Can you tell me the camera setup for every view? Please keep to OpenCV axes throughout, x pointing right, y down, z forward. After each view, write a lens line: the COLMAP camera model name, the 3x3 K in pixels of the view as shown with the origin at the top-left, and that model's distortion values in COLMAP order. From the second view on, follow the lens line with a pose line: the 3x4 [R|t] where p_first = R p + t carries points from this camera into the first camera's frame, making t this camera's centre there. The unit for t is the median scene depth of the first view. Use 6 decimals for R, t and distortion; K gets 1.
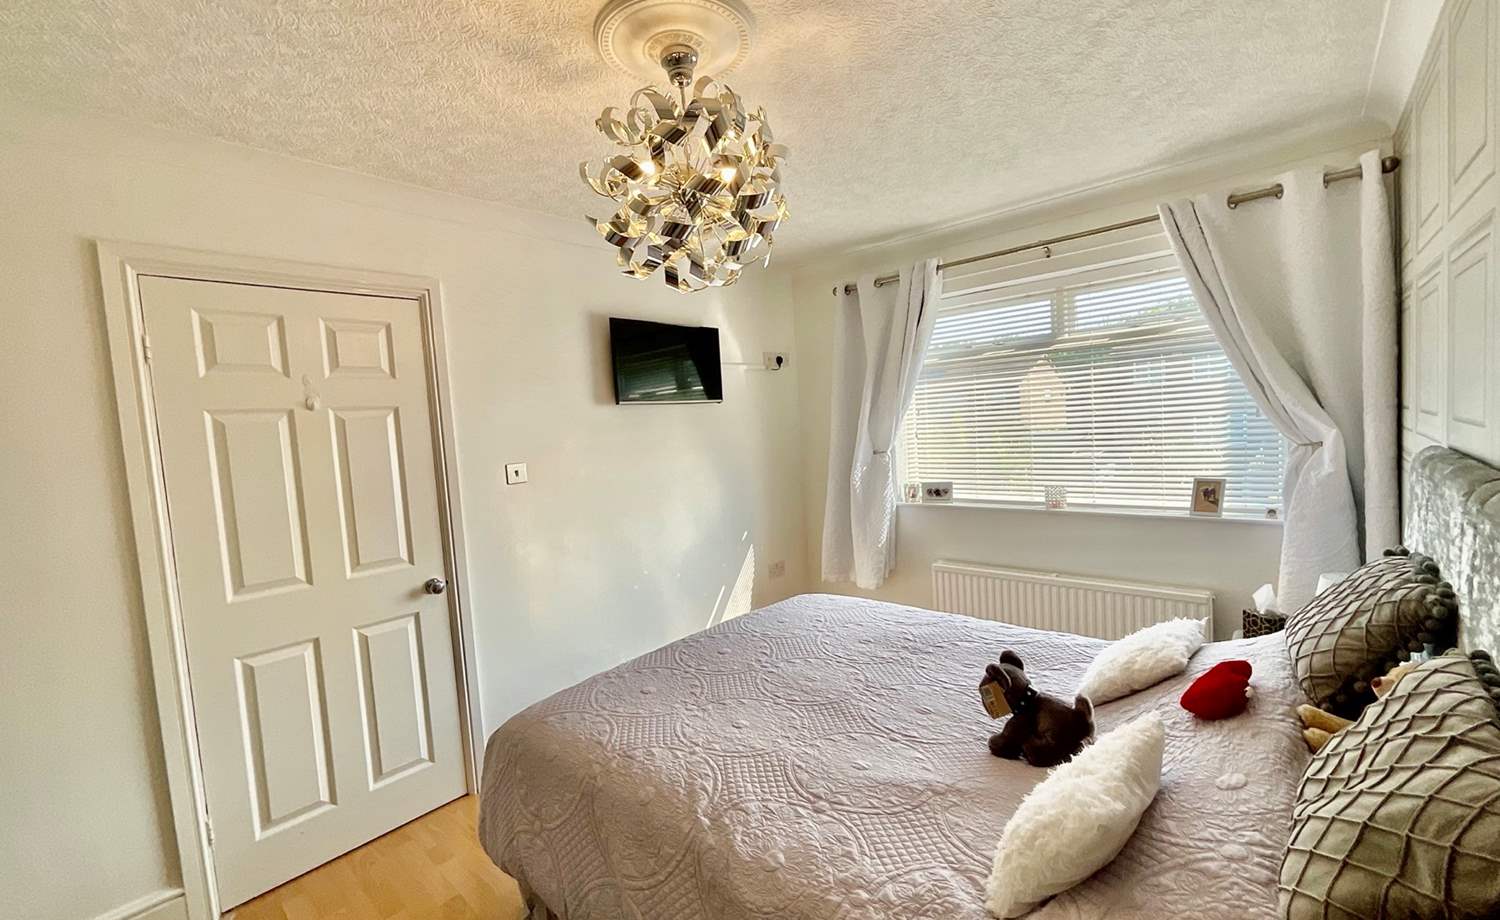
lens RADIAL K [[606.3, 0, 750.0], [0, 606.3, 460.0], [0, 0, 1]] dist [-0.002040, -0.000346]
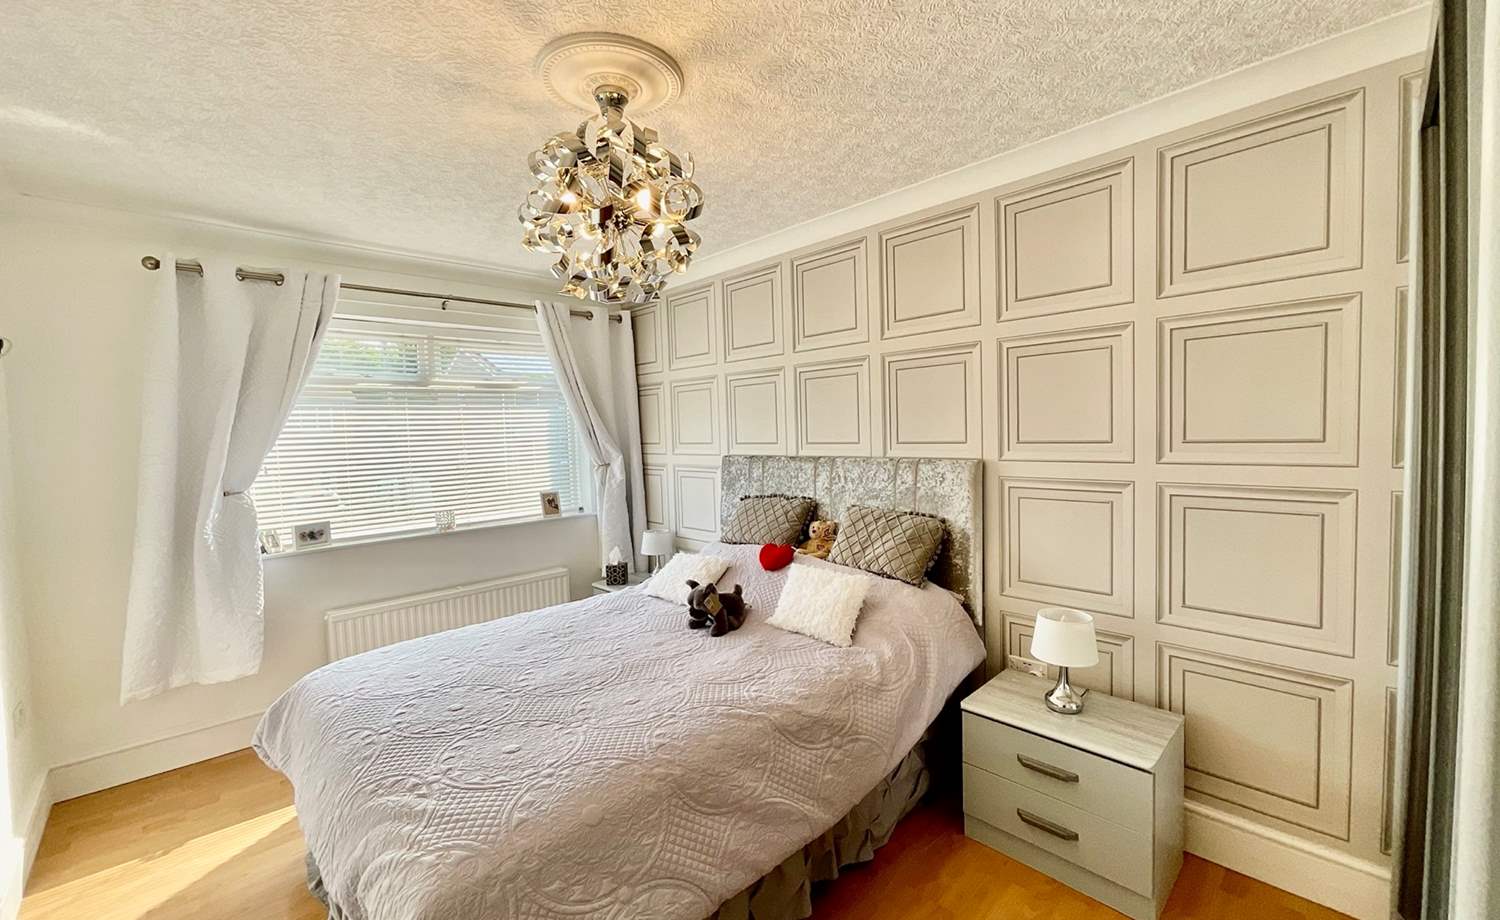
lens RADIAL K [[606.3, 0, 750.0], [0, 606.3, 460.0], [0, 0, 1]] dist [-0.002040, -0.000346]
pose [[0.076190, 0.010866, 0.997034, -0.665080], [0.090324, 0.995754, -0.017754, 0.023890], [-0.992994, 0.091409, 0.074885, 0.400979]]
